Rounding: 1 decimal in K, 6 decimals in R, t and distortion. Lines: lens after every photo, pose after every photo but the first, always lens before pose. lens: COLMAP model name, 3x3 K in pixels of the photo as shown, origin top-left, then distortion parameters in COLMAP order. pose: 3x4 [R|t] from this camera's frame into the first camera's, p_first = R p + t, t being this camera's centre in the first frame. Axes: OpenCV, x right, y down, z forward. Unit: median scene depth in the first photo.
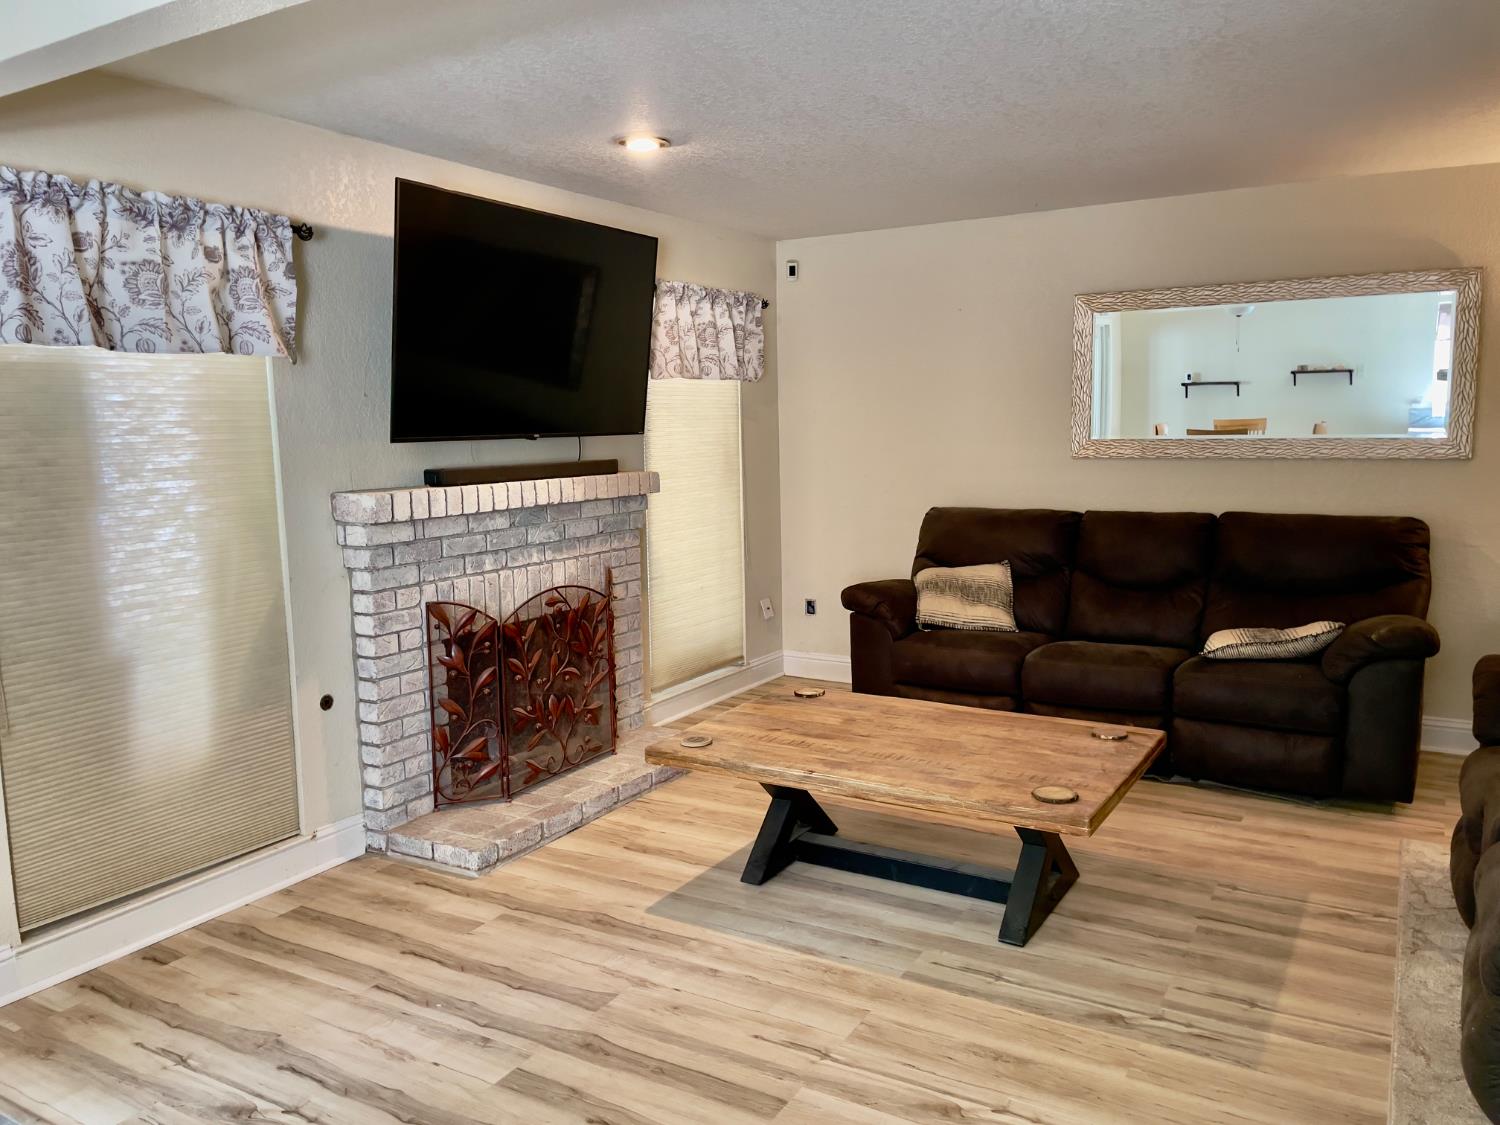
lens RADIAL K [[1137.2, 0, 752.1], [0, 1137.2, 560.7], [0, 0, 1]] dist [0.079307, -0.099408]
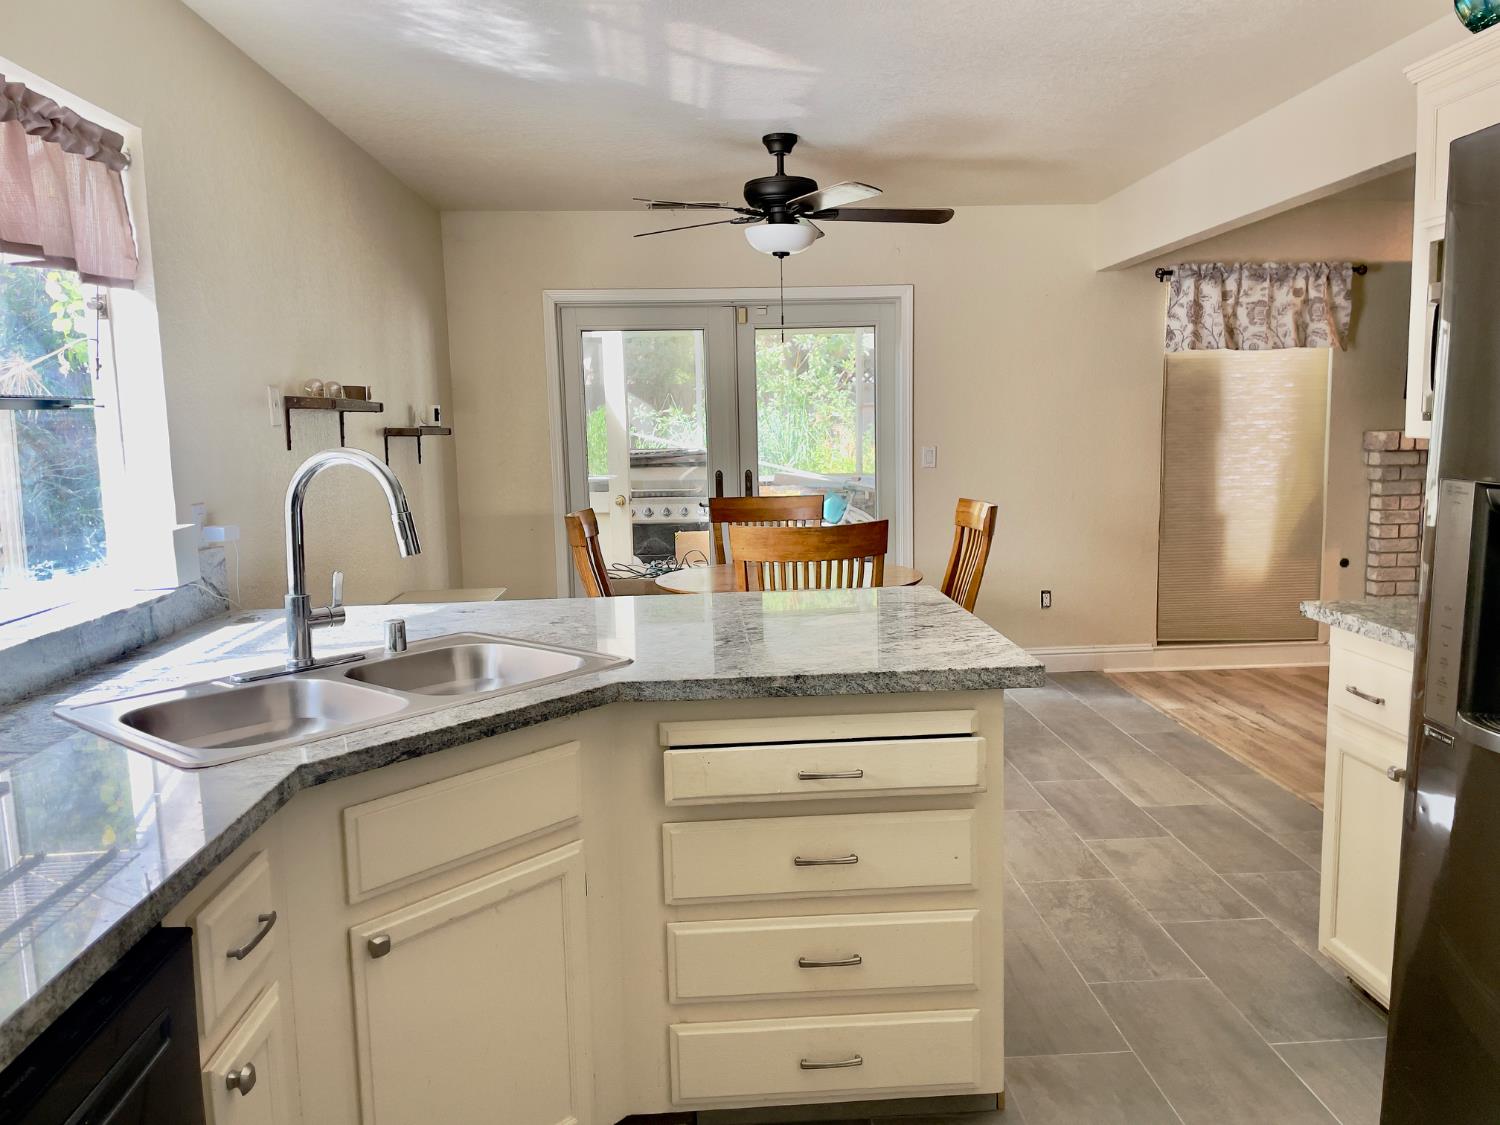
lens RADIAL K [[1137.2, 0, 757.8], [0, 1137.2, 562.7], [0, 0, 1]] dist [0.079307, -0.099408]
pose [[0.560348, 0.110639, -0.820835, 0.561212], [-0.092504, 0.993197, 0.070724, 0.097910], [0.823076, 0.036301, 0.566770, -0.666839]]
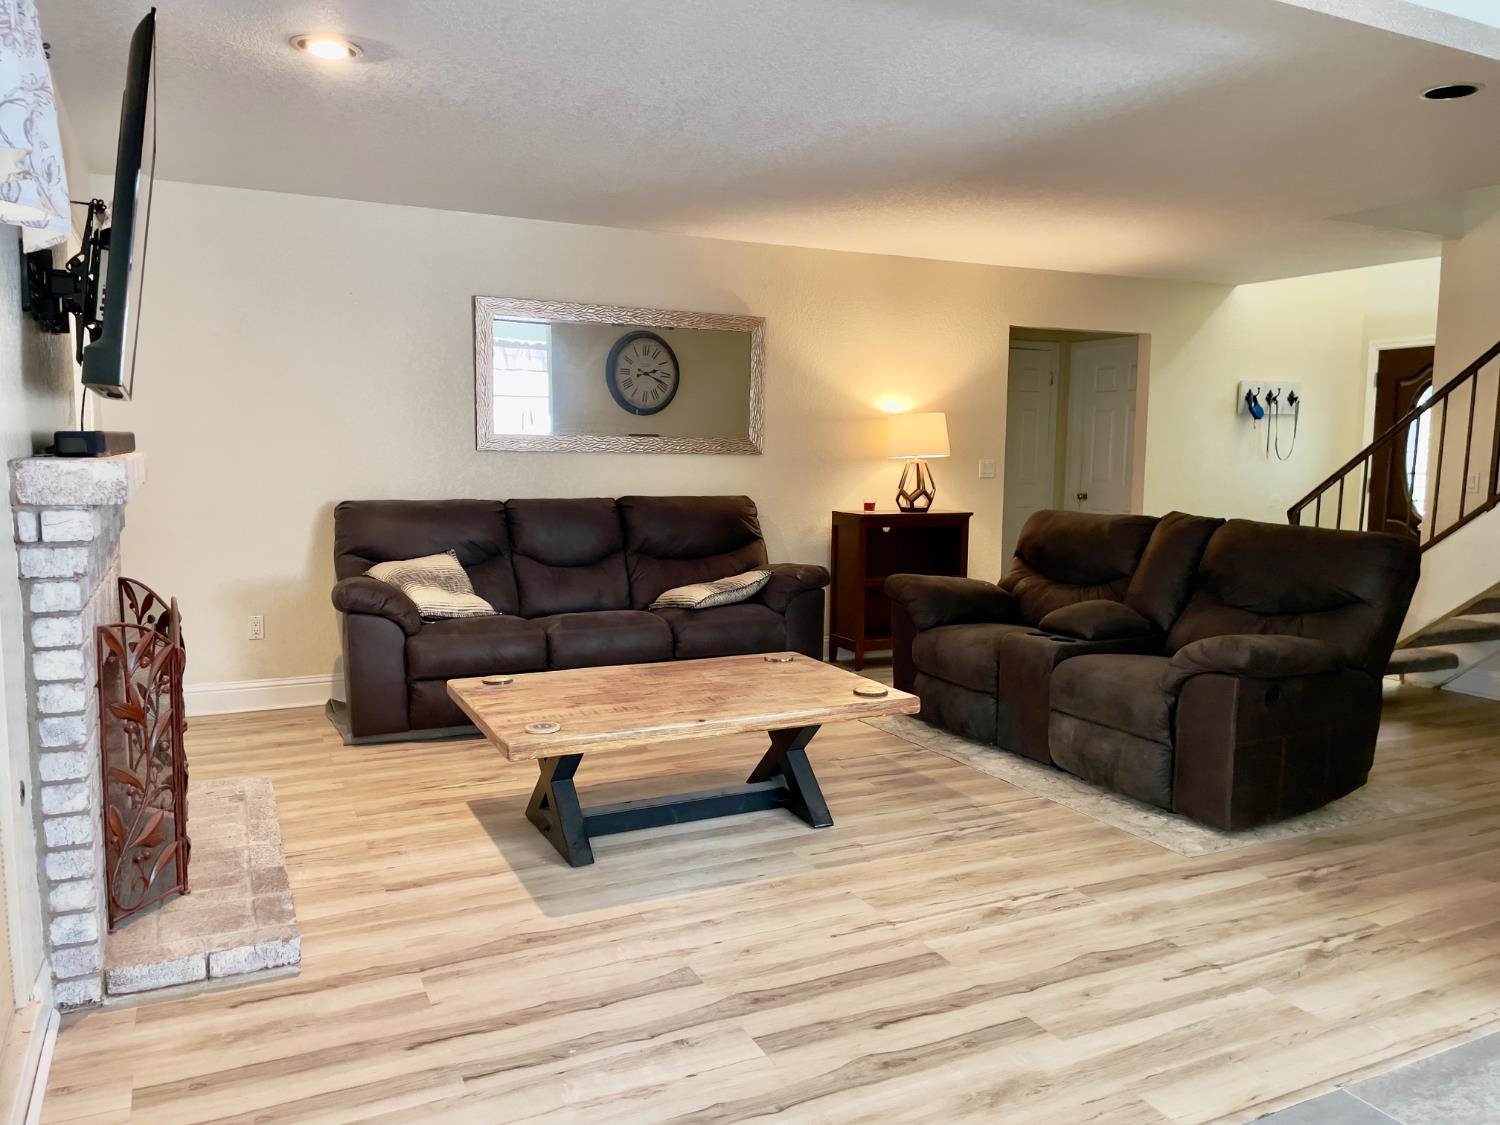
lens RADIAL K [[1137.2, 0, 757.5], [0, 1137.2, 559.1], [0, 0, 1]] dist [0.079307, -0.099408]
pose [[0.549345, -0.061412, 0.833336, -0.767686], [0.085825, 0.996168, 0.016835, 0.022429], [-0.831176, 0.062273, 0.552511, 0.352081]]
